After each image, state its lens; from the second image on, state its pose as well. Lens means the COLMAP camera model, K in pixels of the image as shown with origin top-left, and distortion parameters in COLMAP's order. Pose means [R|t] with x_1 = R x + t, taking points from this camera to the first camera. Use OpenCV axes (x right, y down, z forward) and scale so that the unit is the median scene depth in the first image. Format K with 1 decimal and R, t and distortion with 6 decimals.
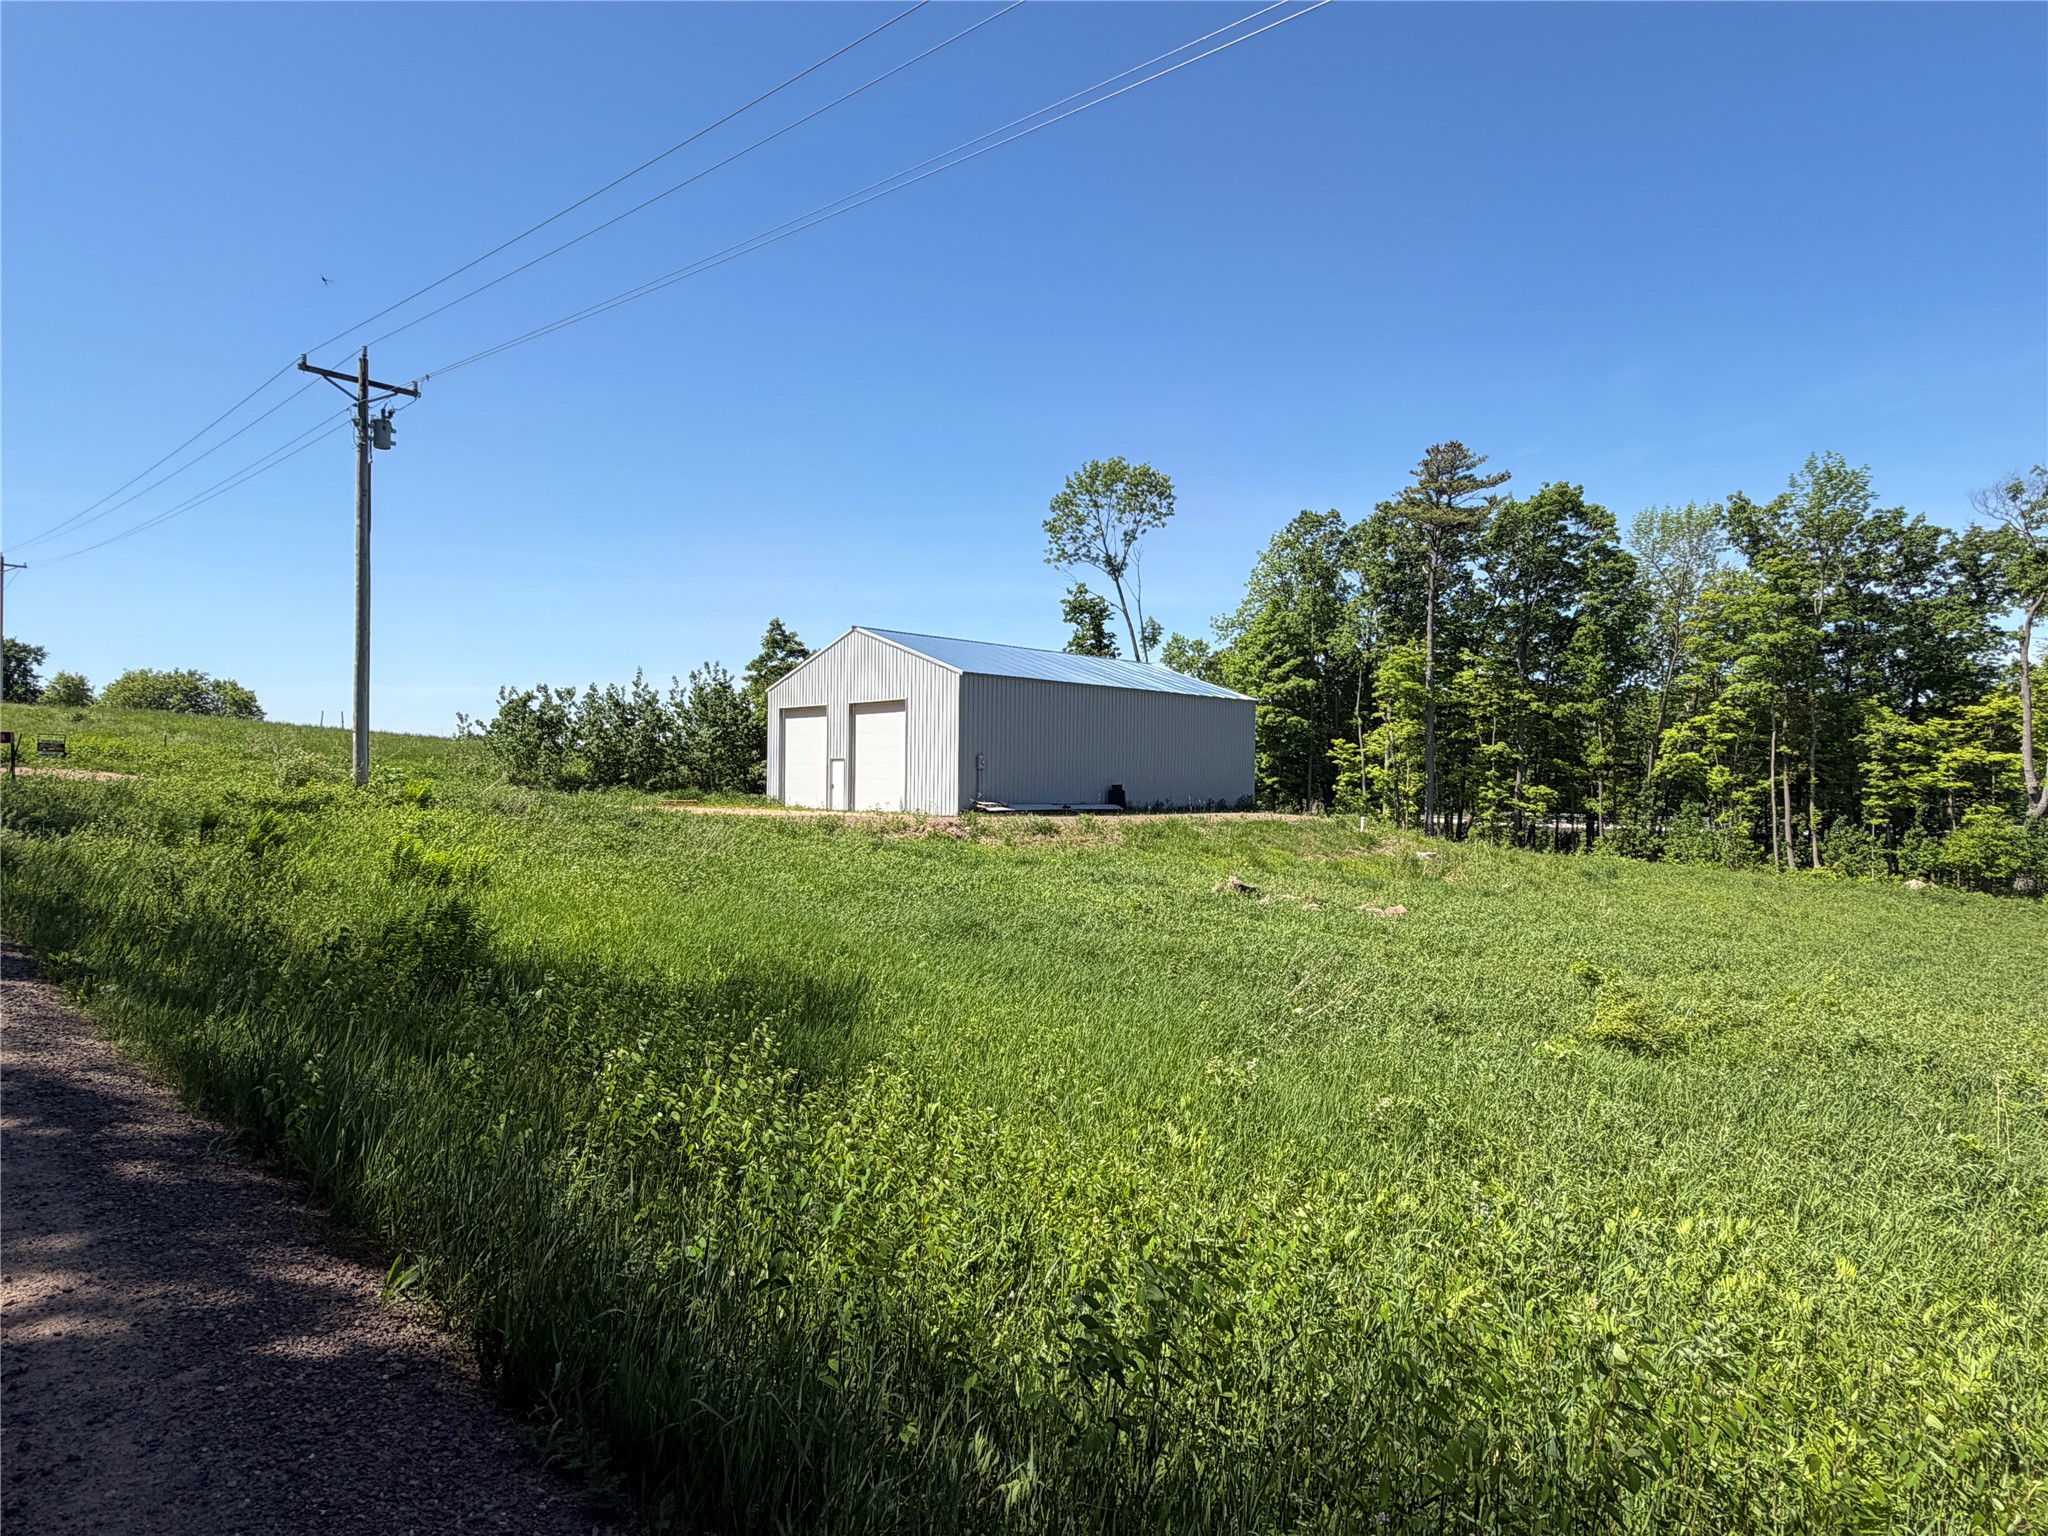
lens RADIAL K [[1102.1, 0, 1024.5], [0, 1102.1, 779.0], [0, 0, 1]] dist [0.003250, -0.000251]
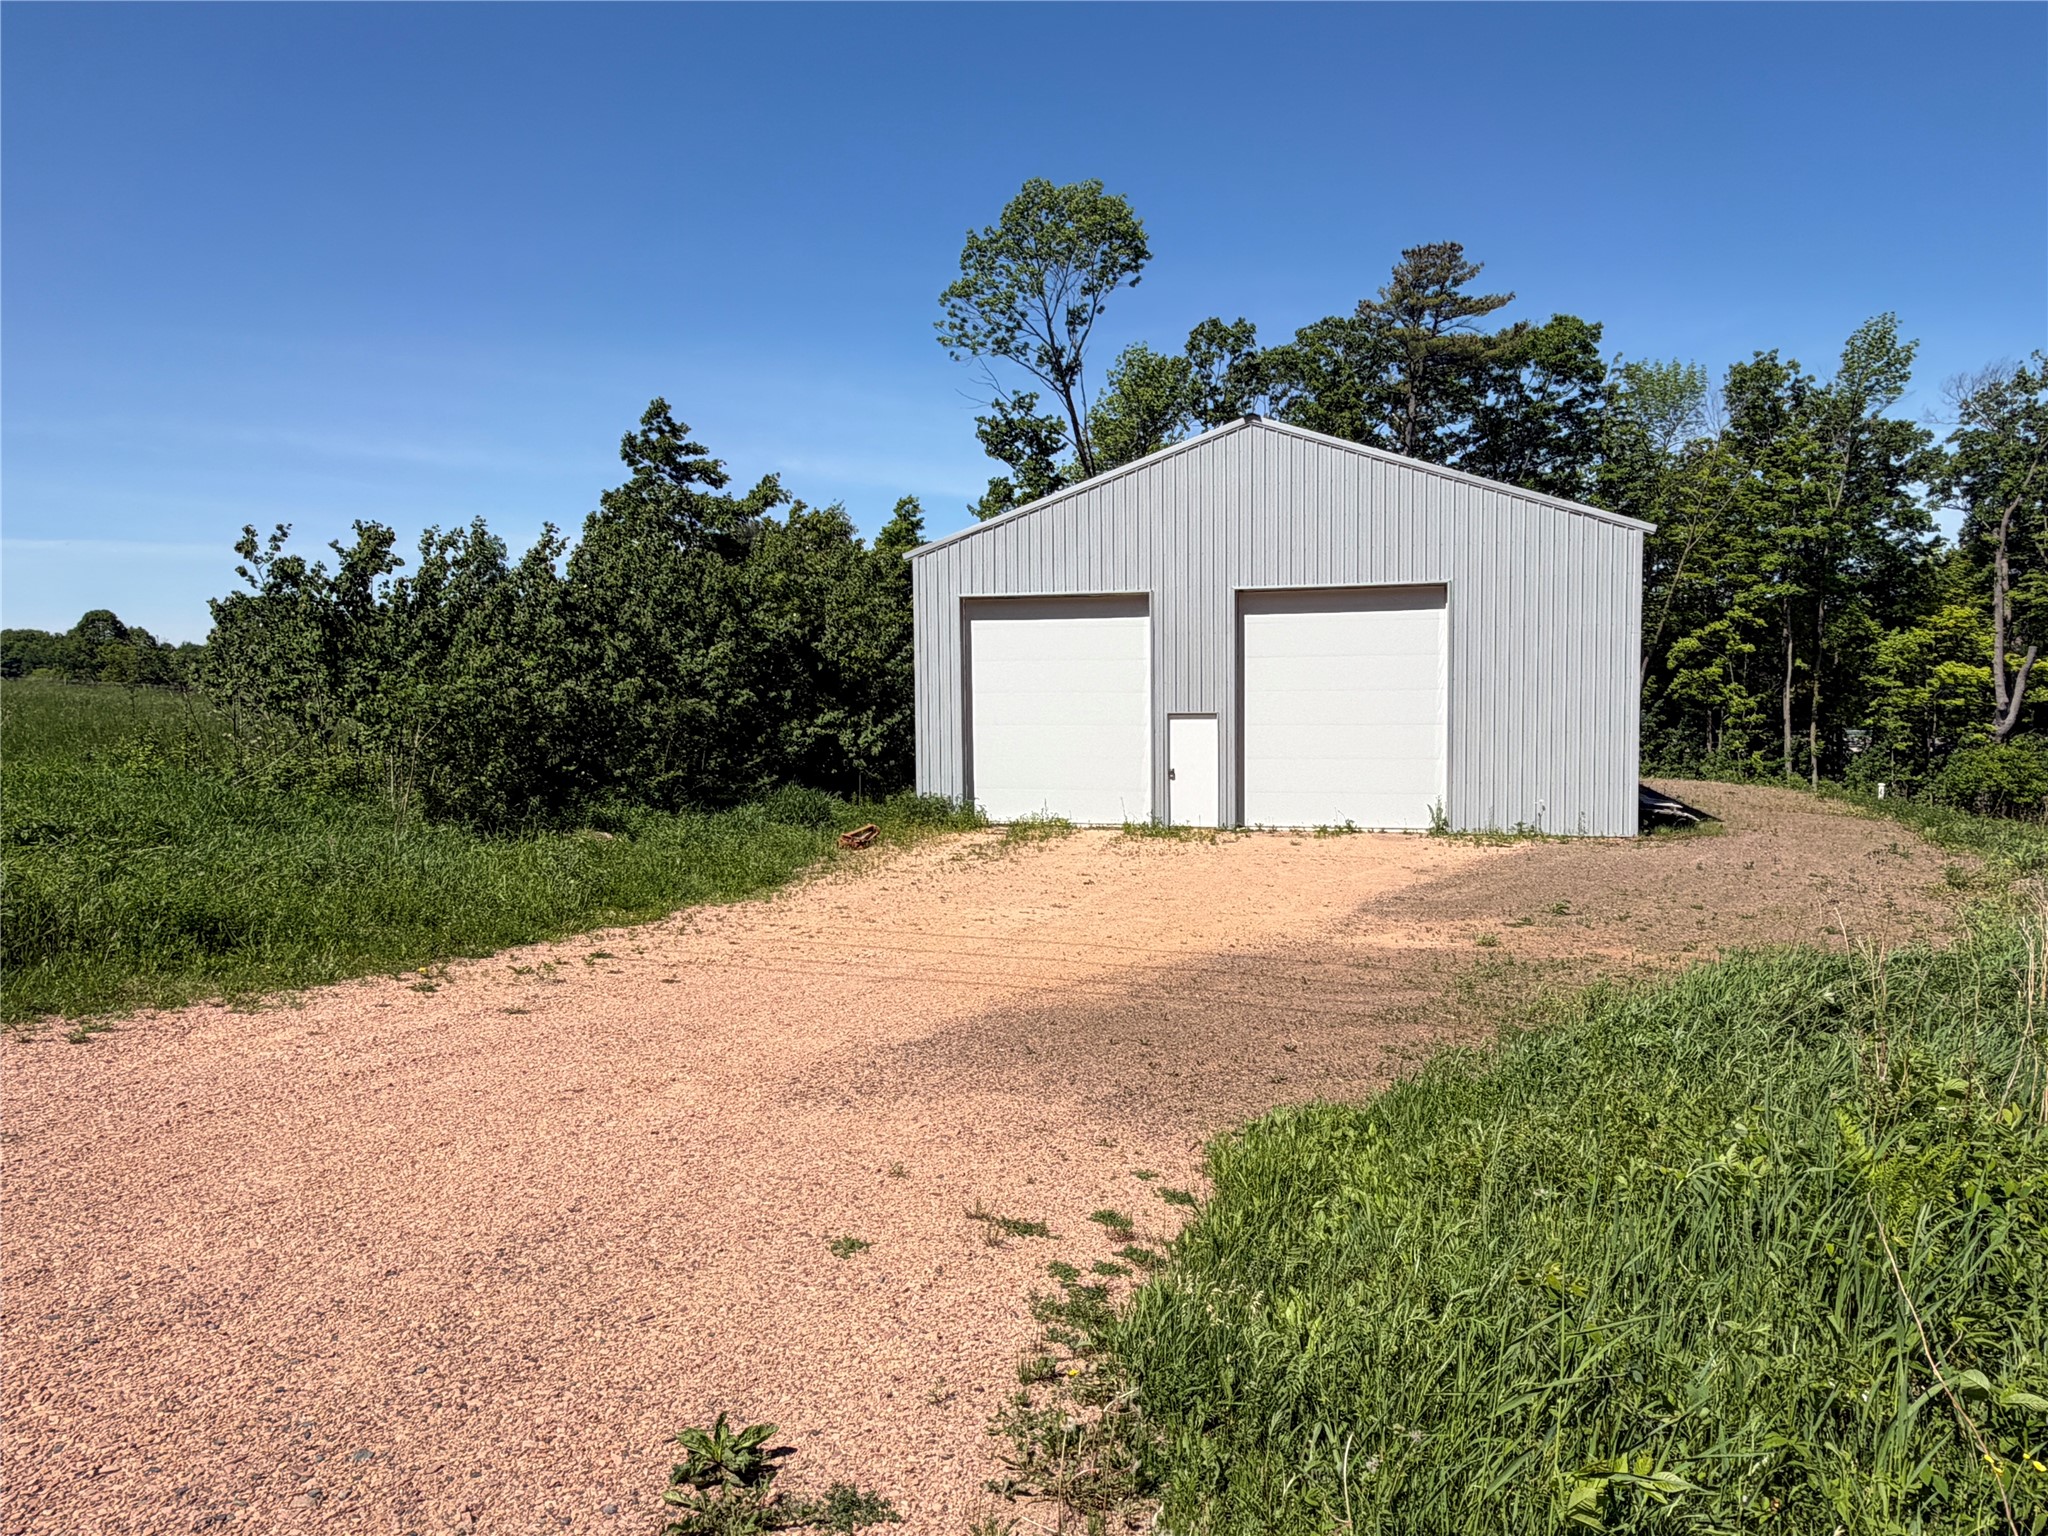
lens RADIAL K [[1349.3, 0, 1038.3], [0, 1349.3, 778.0], [0, 0, 1]] dist [0.008854, -0.000344]
pose [[0.859194, -0.049579, 0.509241, -0.328261], [0.015242, 0.997333, 0.071382, -0.020657], [-0.511422, -0.053569, 0.857658, 0.362177]]
